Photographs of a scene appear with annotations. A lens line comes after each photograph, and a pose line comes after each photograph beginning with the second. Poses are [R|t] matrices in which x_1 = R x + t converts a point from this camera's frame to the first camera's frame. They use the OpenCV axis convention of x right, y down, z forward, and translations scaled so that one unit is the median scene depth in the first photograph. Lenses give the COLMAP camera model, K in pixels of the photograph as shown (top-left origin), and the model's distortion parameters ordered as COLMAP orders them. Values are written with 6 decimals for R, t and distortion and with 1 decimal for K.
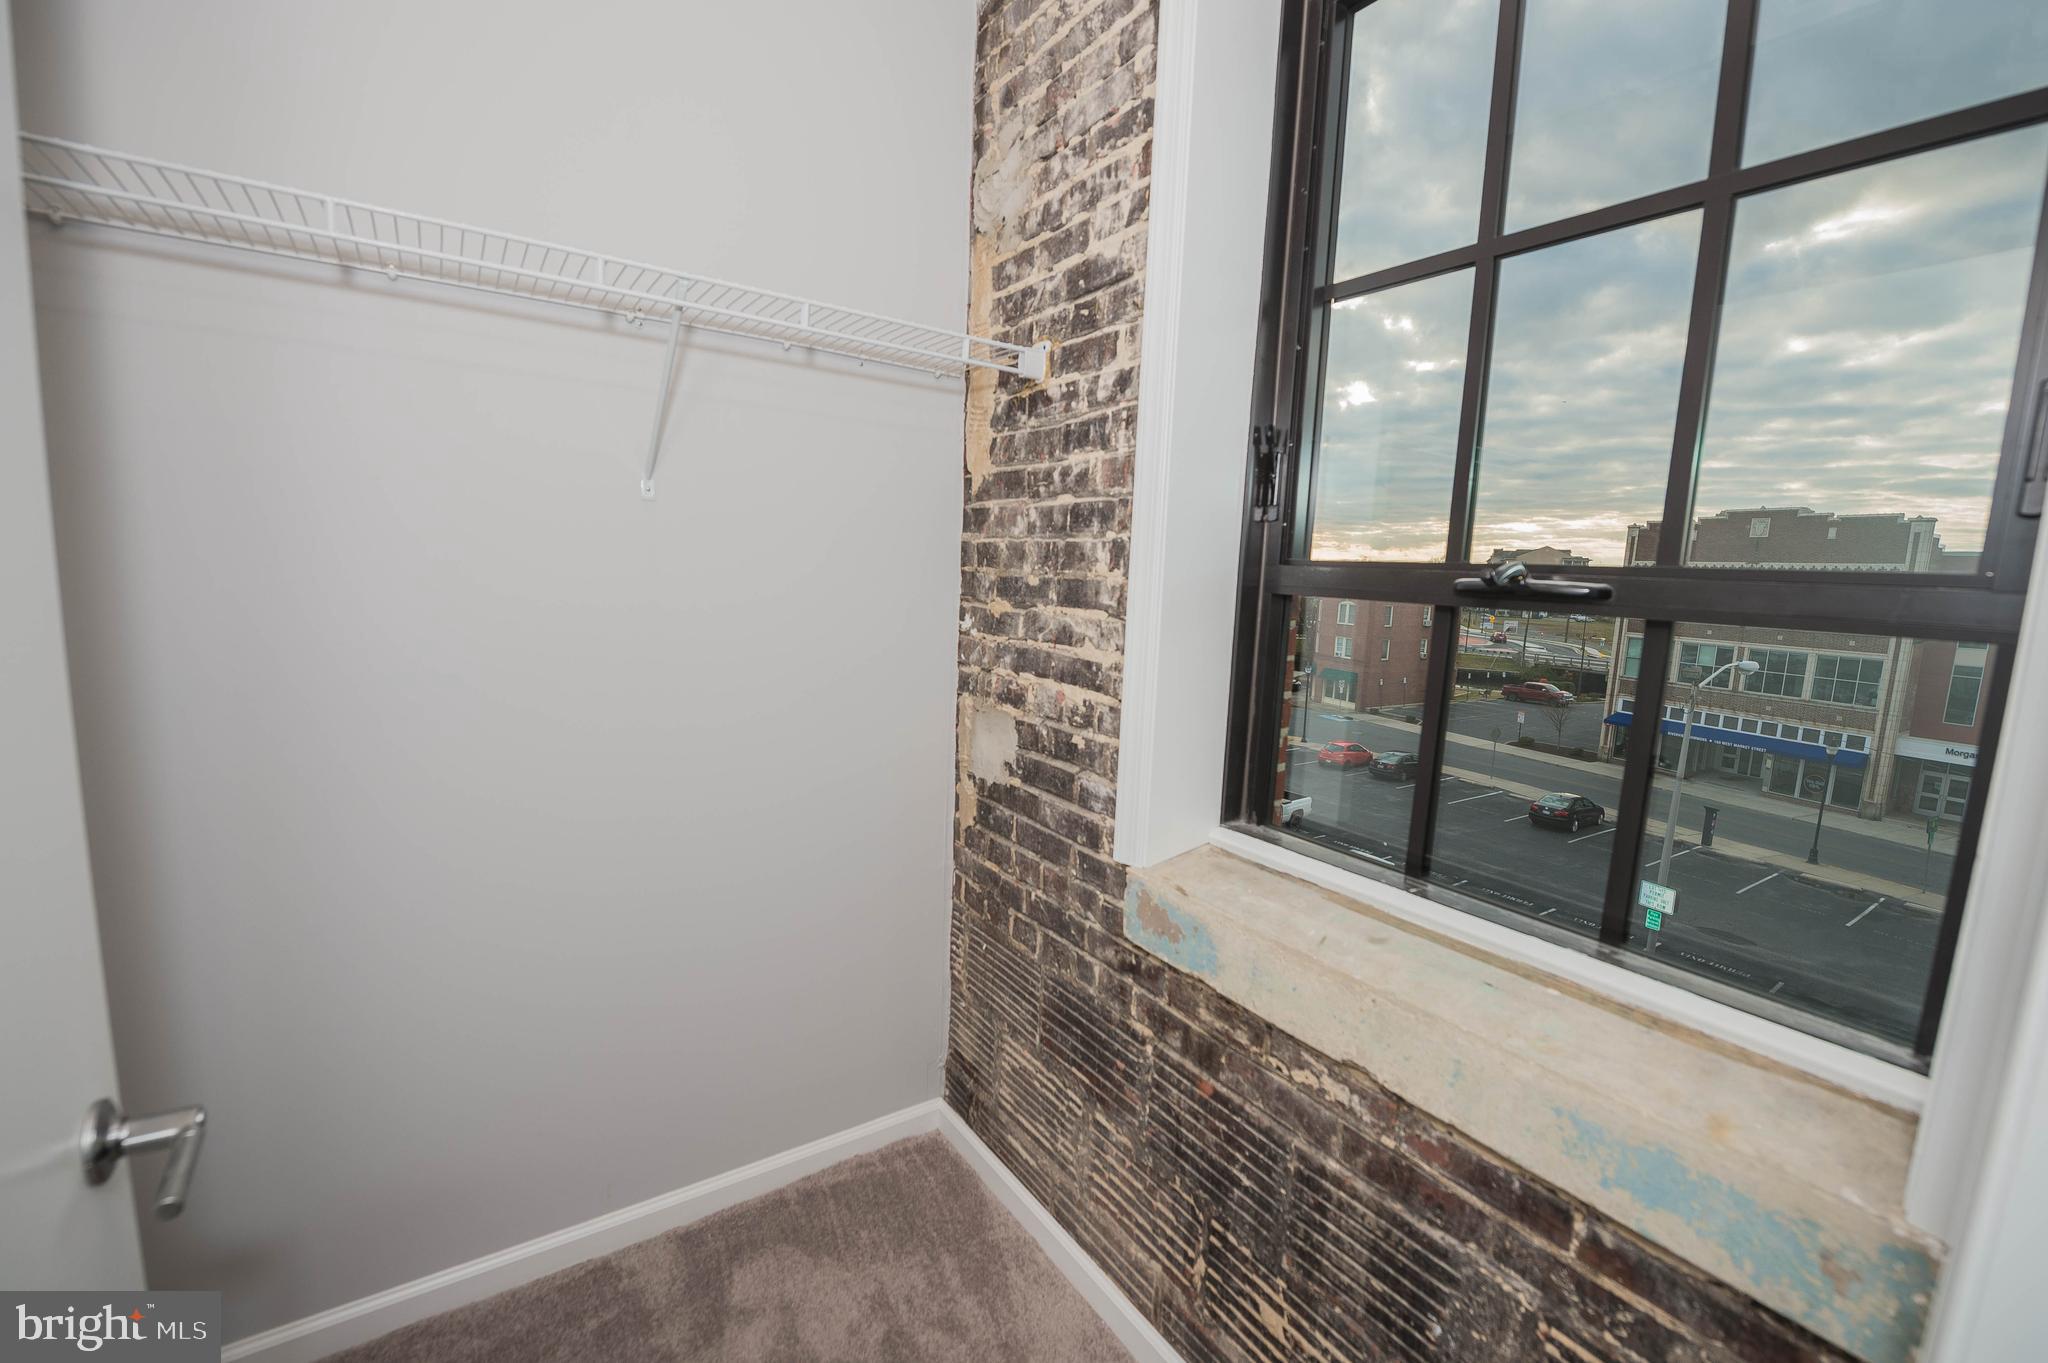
lens RADIAL K [[833.0, 0, 1020.1], [0, 833.0, 681.9], [0, 0, 1]] dist [-0.012789, -0.000158]
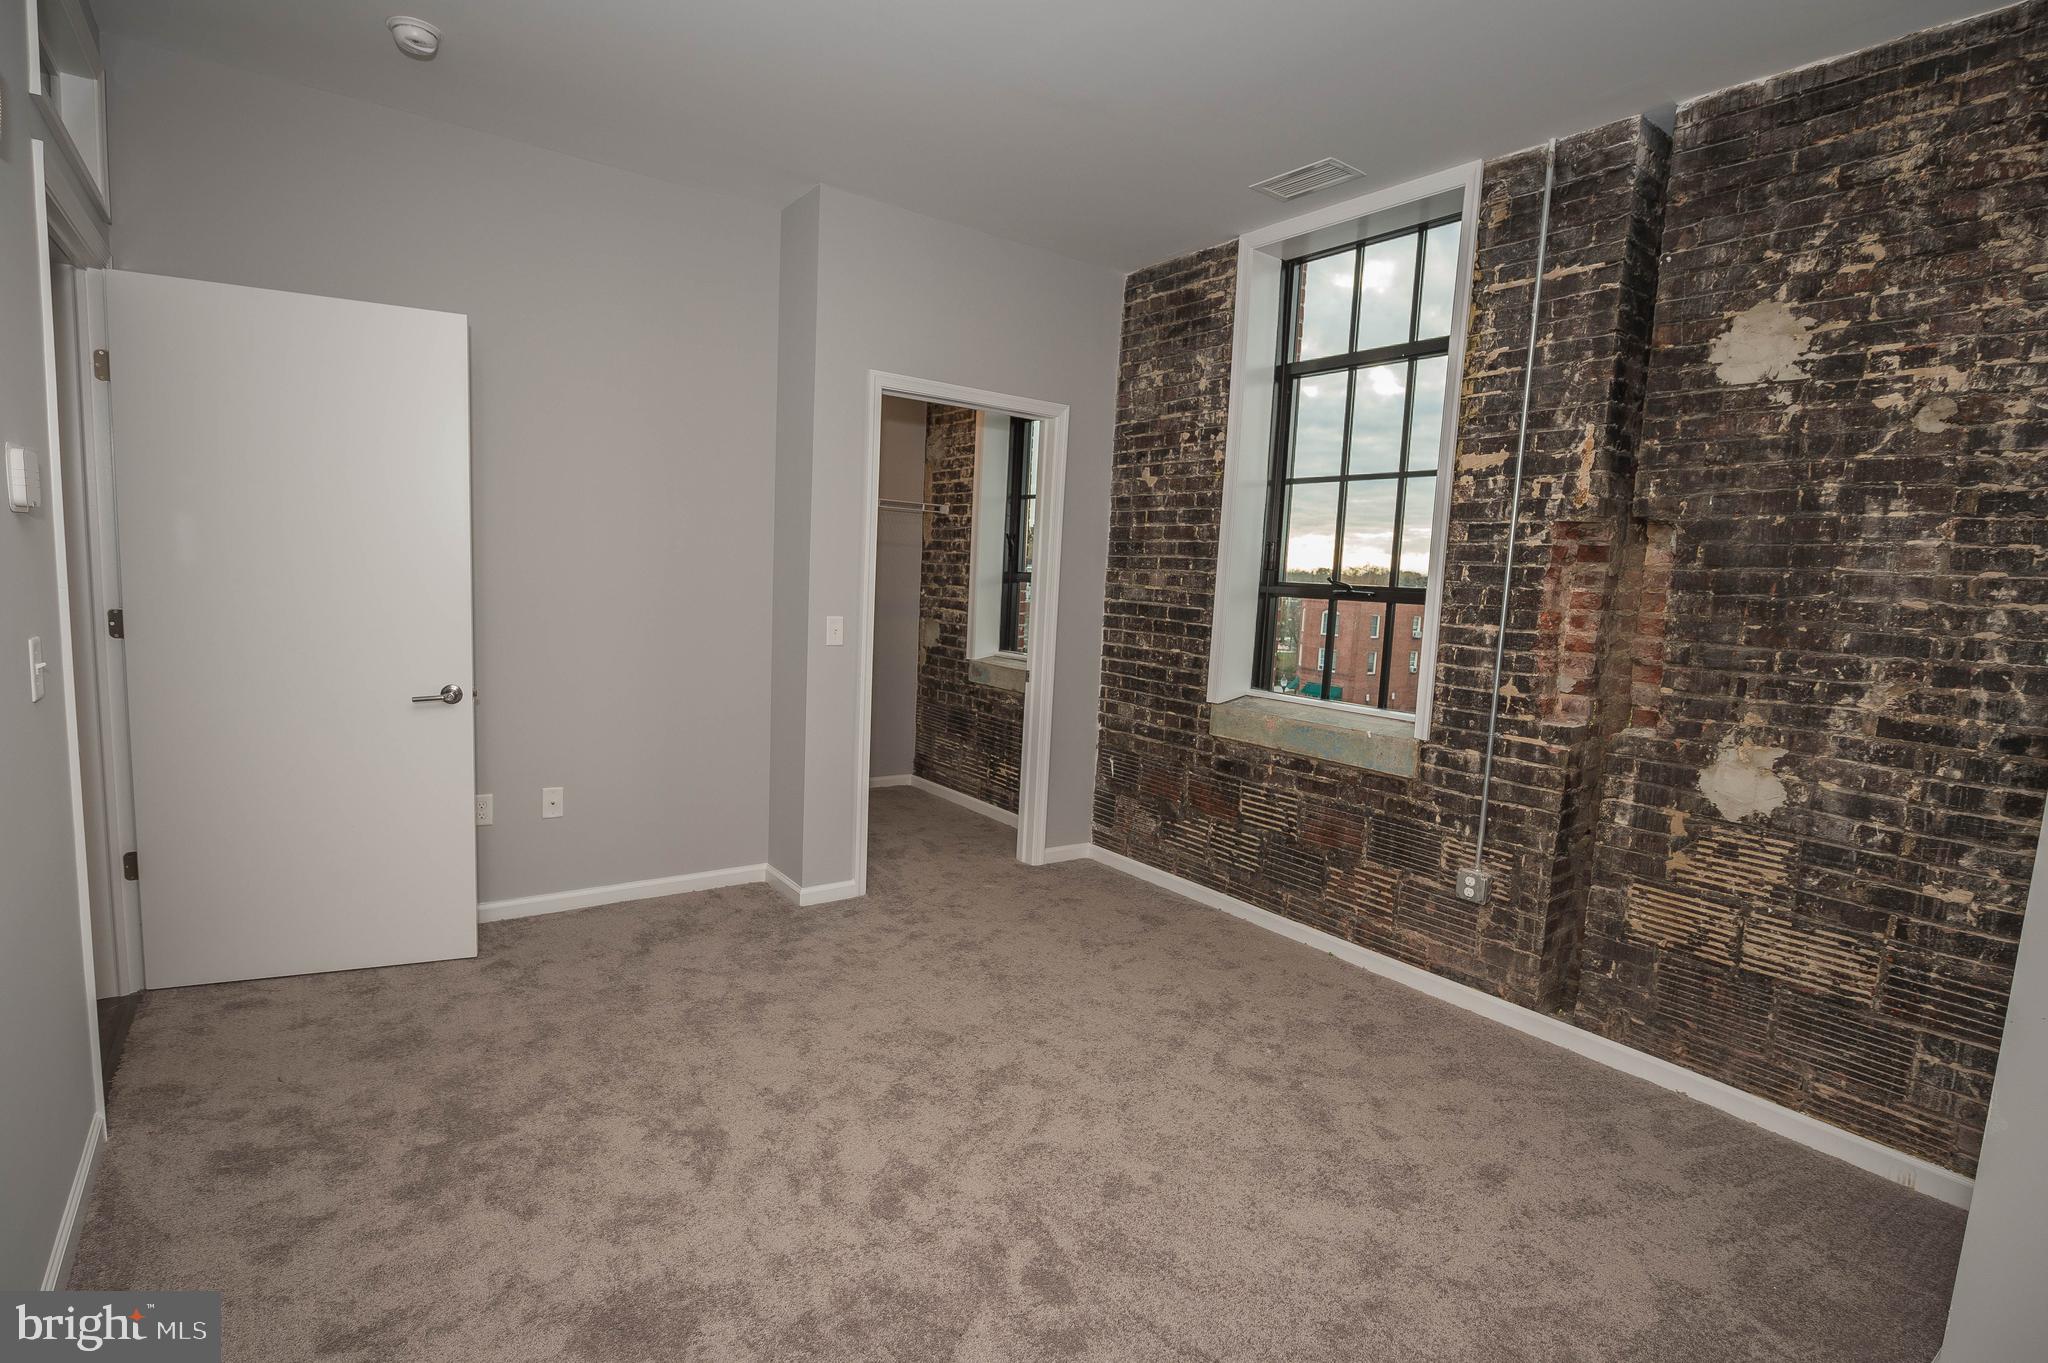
lens RADIAL K [[1001.9, 0, 1011.9], [0, 1001.9, 689.3], [0, 0, 1]] dist [-0.010892, -0.001629]
pose [[0.999548, 0.005363, 0.029585, 0.153655], [-0.004789, 0.999800, -0.019425, 0.357344], [-0.029683, 0.019274, 0.999374, -2.656796]]
